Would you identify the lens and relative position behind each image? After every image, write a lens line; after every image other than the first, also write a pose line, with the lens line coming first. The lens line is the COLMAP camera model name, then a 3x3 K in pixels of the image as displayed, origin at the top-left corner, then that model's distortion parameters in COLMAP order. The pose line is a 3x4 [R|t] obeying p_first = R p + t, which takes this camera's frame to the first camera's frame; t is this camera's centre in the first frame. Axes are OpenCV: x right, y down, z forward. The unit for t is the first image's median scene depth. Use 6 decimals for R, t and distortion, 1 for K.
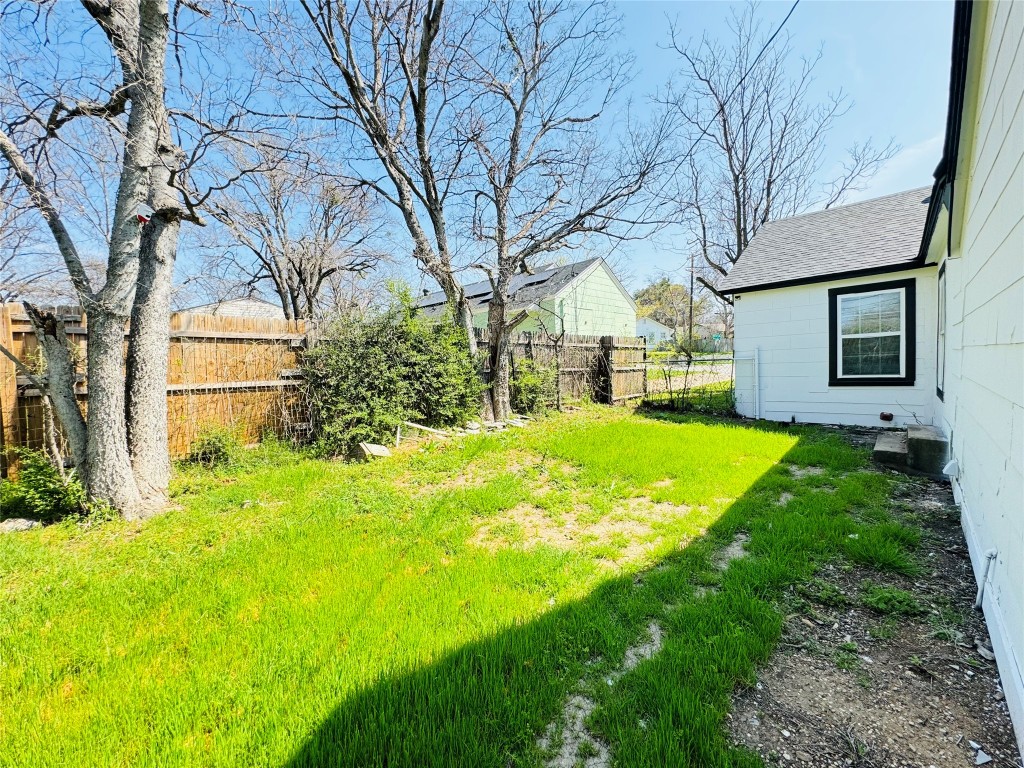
lens RADIAL K [[408.5, 0, 512.0], [0, 408.5, 384.0], [0, 0, 1]] dist [-0.001254, 0.000152]
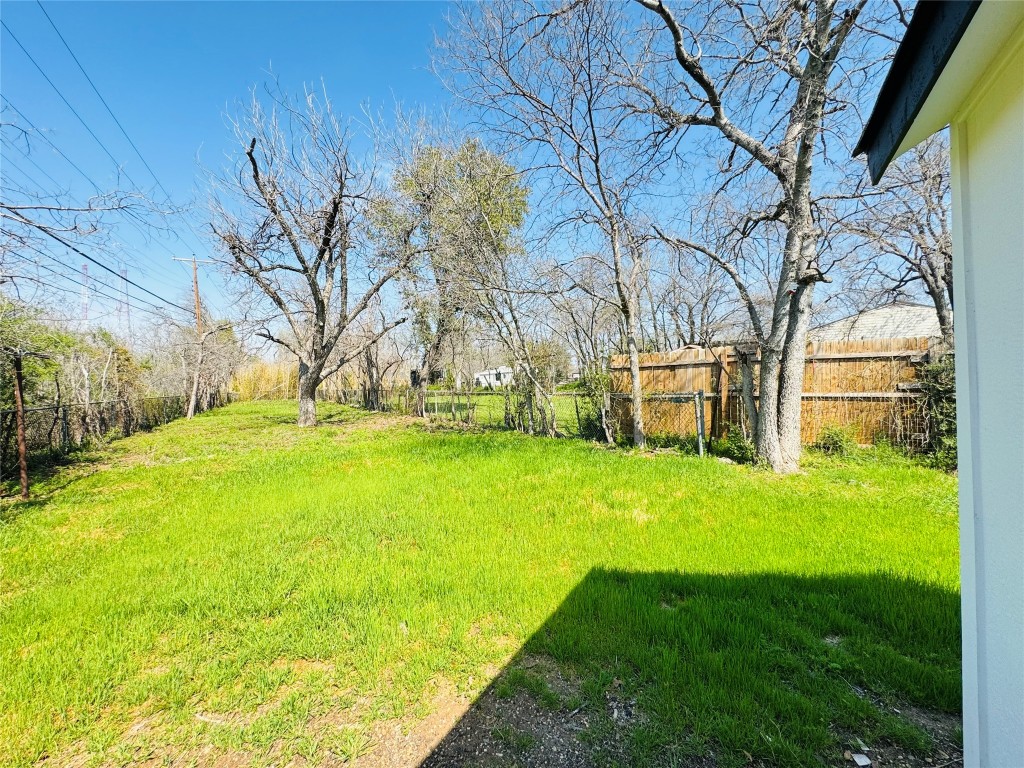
lens RADIAL K [[408.5, 0, 512.0], [0, 408.5, 384.0], [0, 0, 1]] dist [-0.001254, 0.000152]
pose [[0.238794, 0.016487, -0.970930, 0.351751], [-0.040996, 0.999136, 0.006884, 0.003669], [0.970204, 0.038161, 0.239264, -0.388181]]
